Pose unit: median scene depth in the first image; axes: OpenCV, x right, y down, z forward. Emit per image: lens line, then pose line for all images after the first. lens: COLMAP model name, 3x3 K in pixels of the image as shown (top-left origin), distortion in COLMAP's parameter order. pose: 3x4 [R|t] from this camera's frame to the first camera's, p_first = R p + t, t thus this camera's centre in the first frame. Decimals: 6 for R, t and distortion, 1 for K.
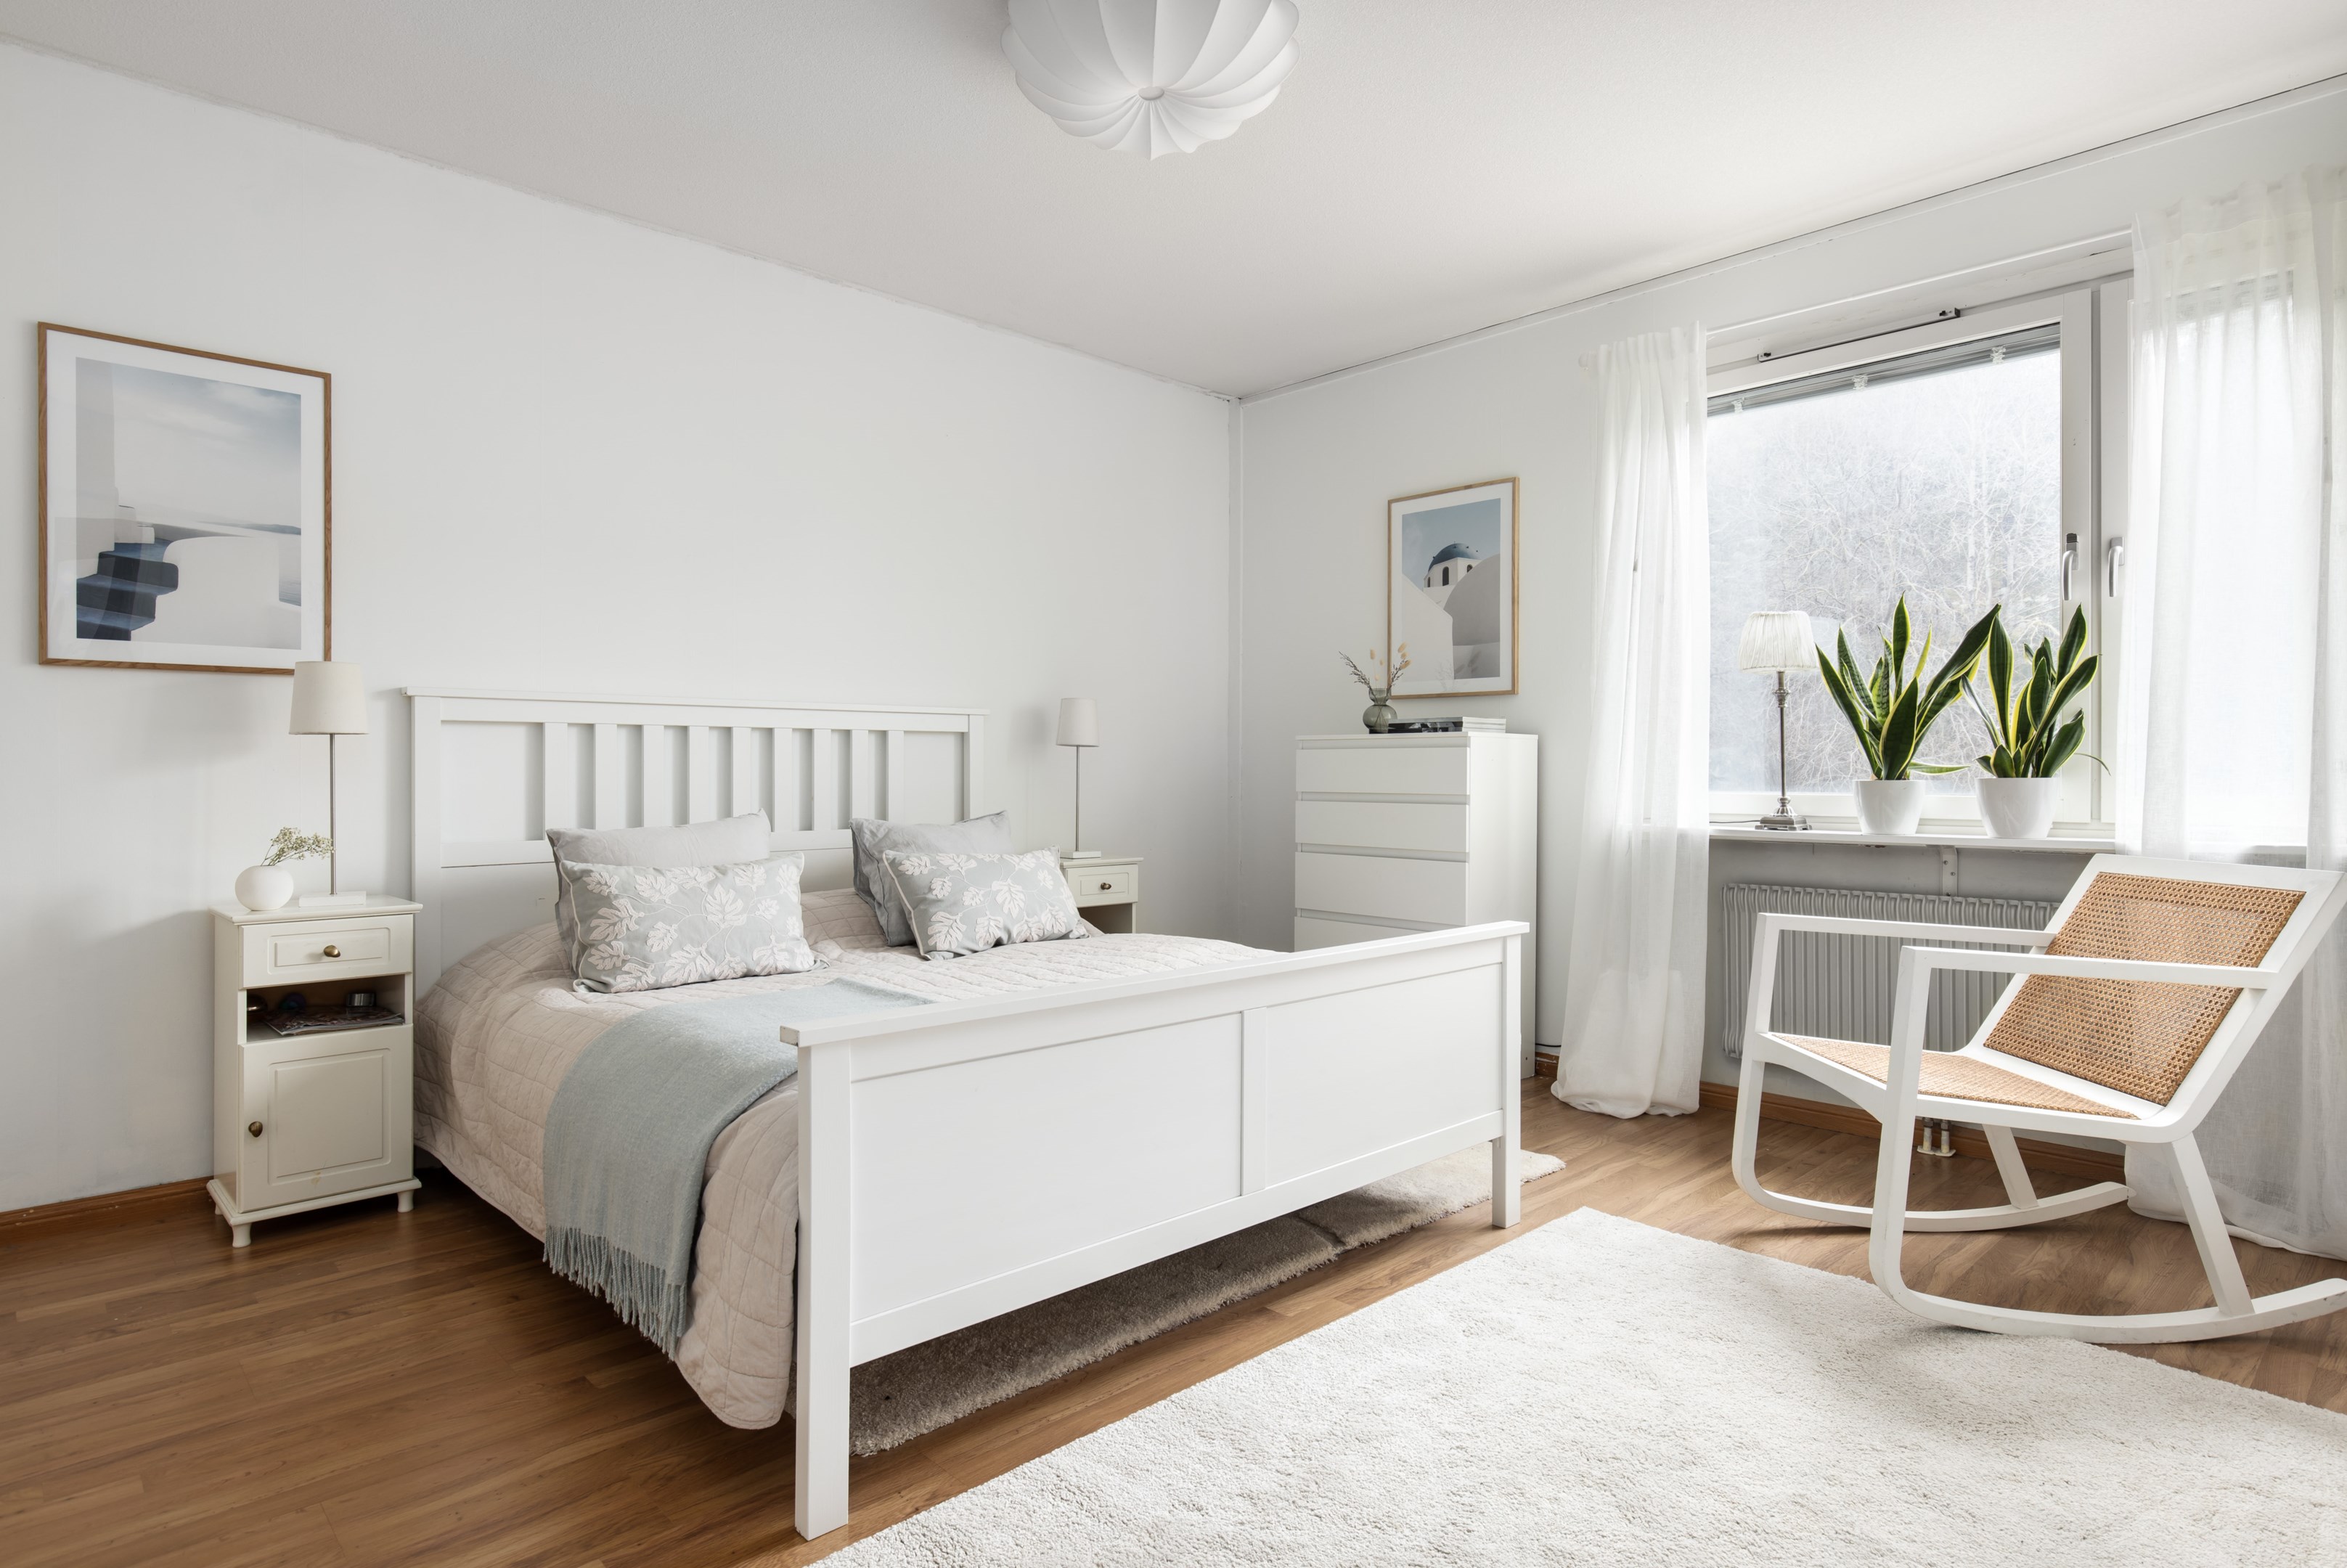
lens RADIAL K [[1271.9, 0, 1179.6], [0, 1271.9, 776.3], [0, 0, 1]] dist [-0.000199, -0.000365]
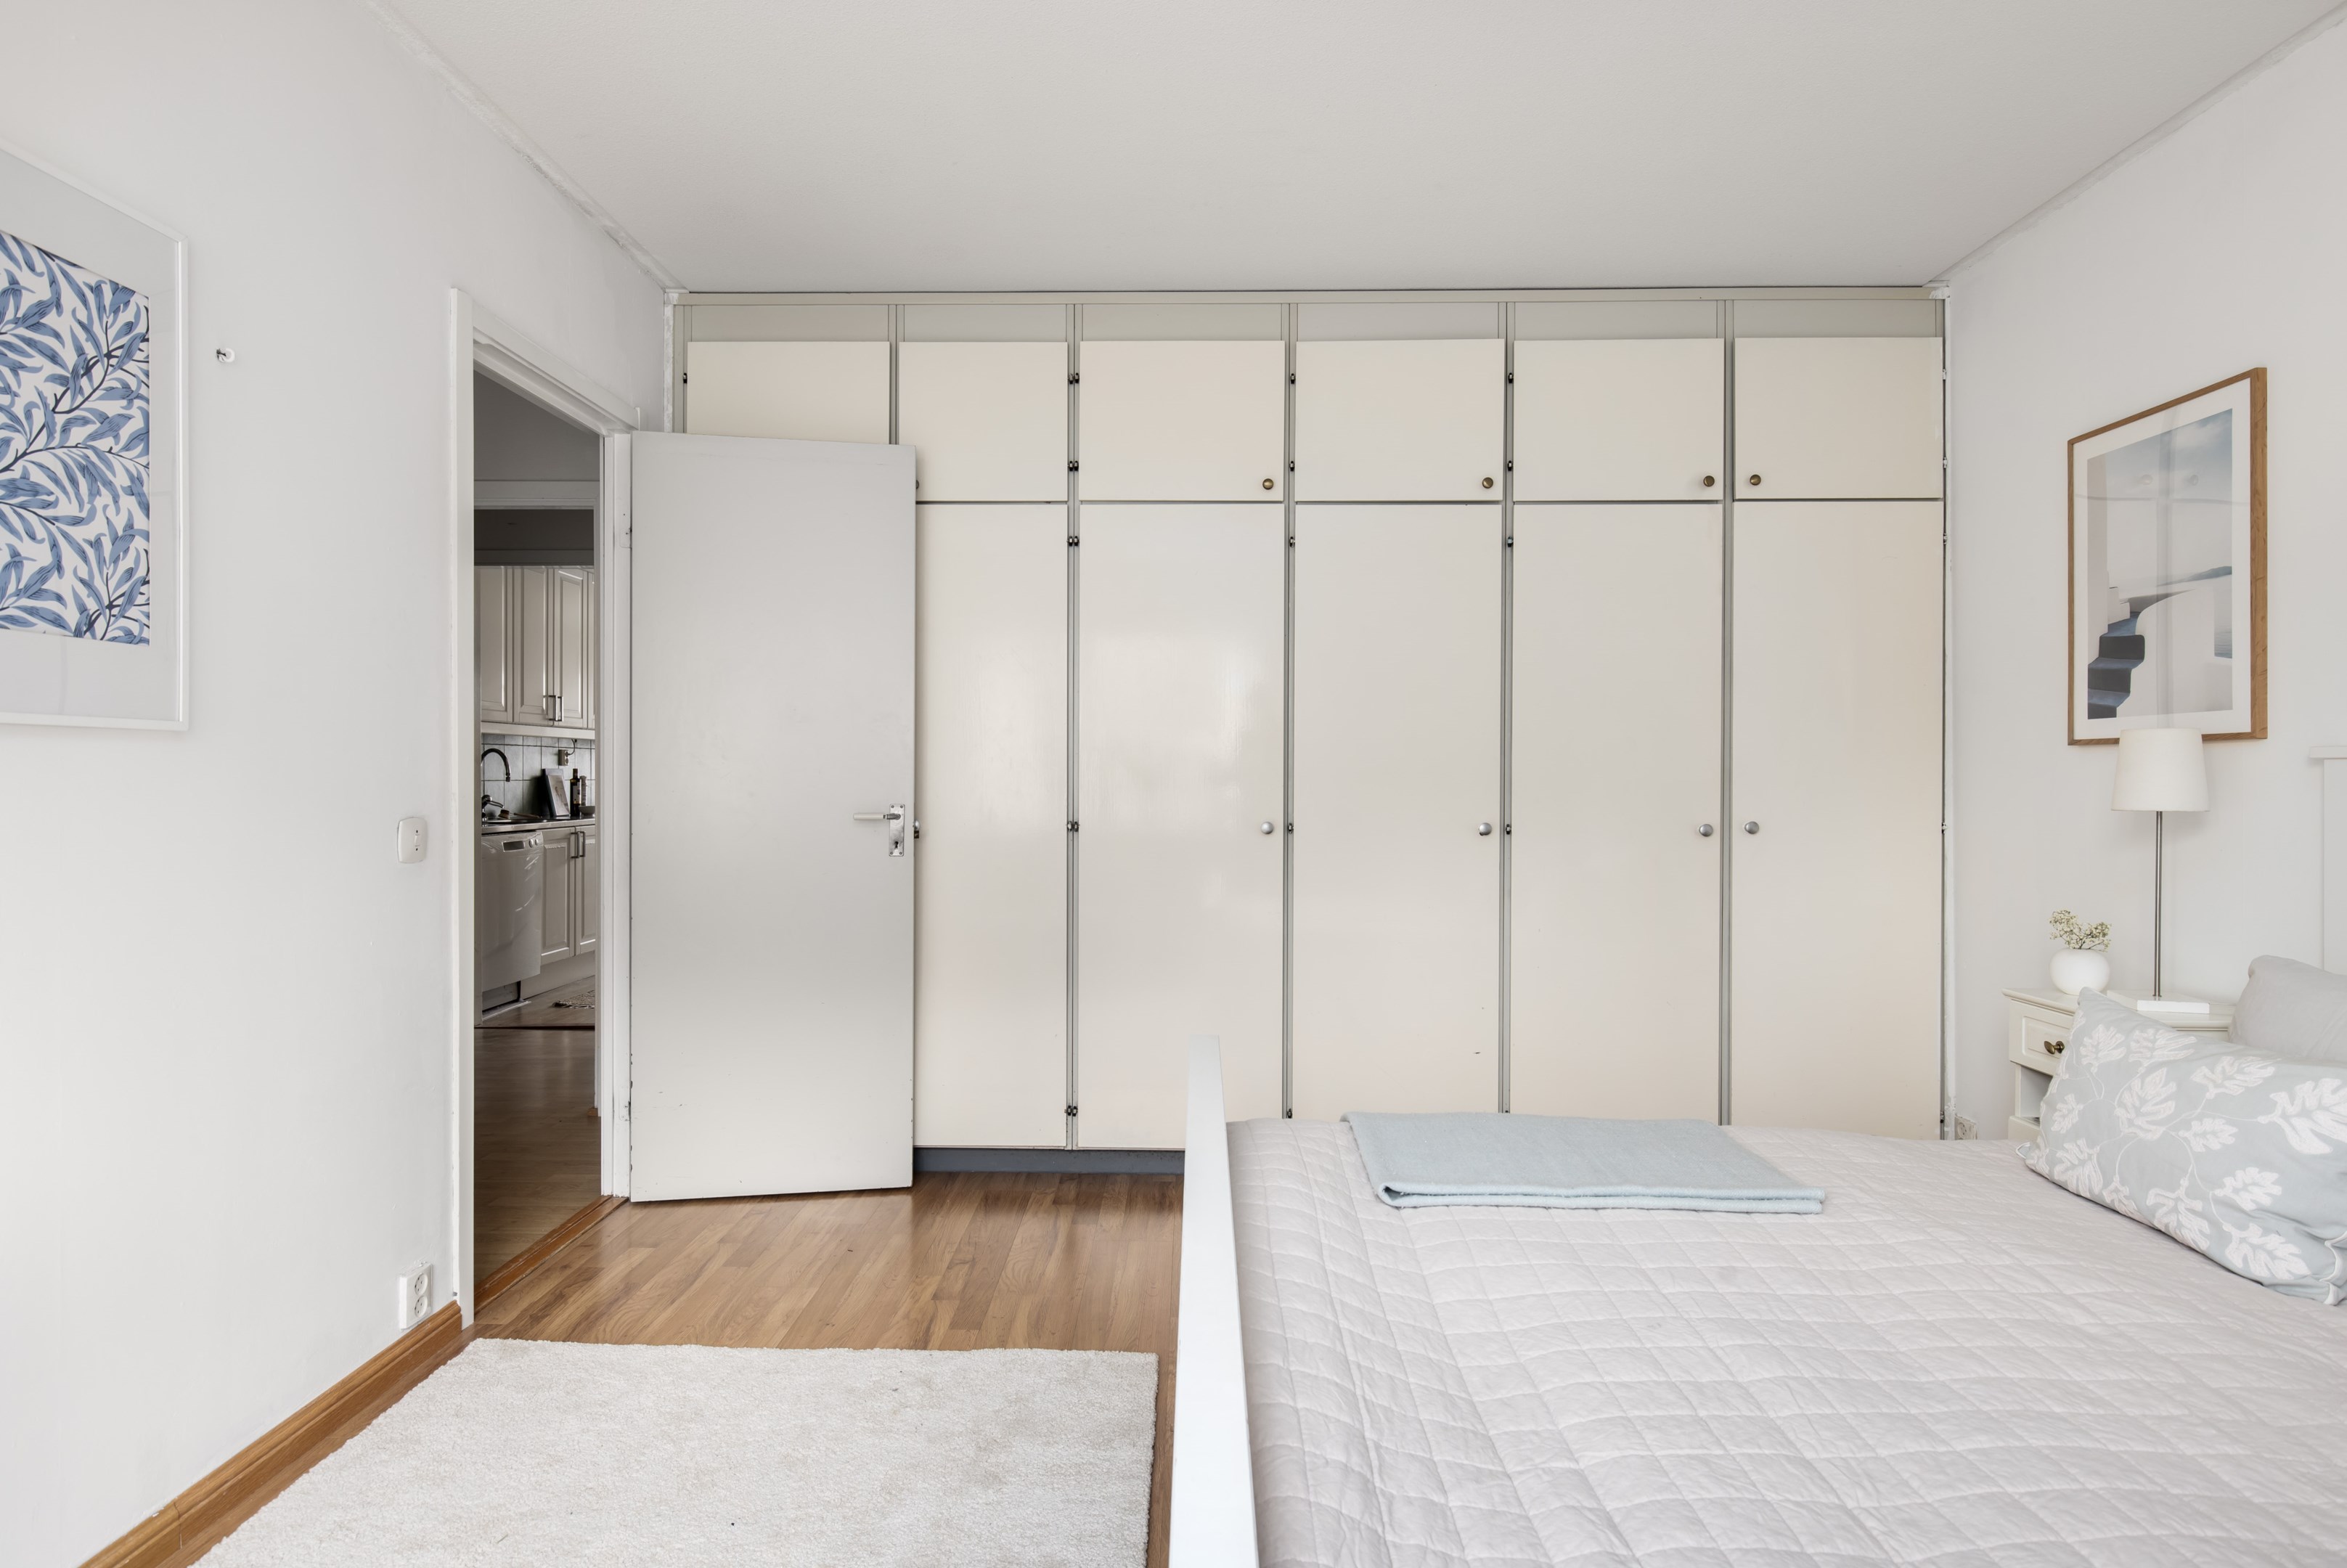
lens RADIAL K [[1271.9, 0, 1172.3], [0, 1271.9, 779.9], [0, 0, 1]] dist [-0.000199, -0.000365]
pose [[-0.706343, 0.003267, -0.707862, 0.435973], [-0.003348, 0.999963, 0.007956, -0.061155], [0.707861, 0.007990, -0.706306, 1.176717]]
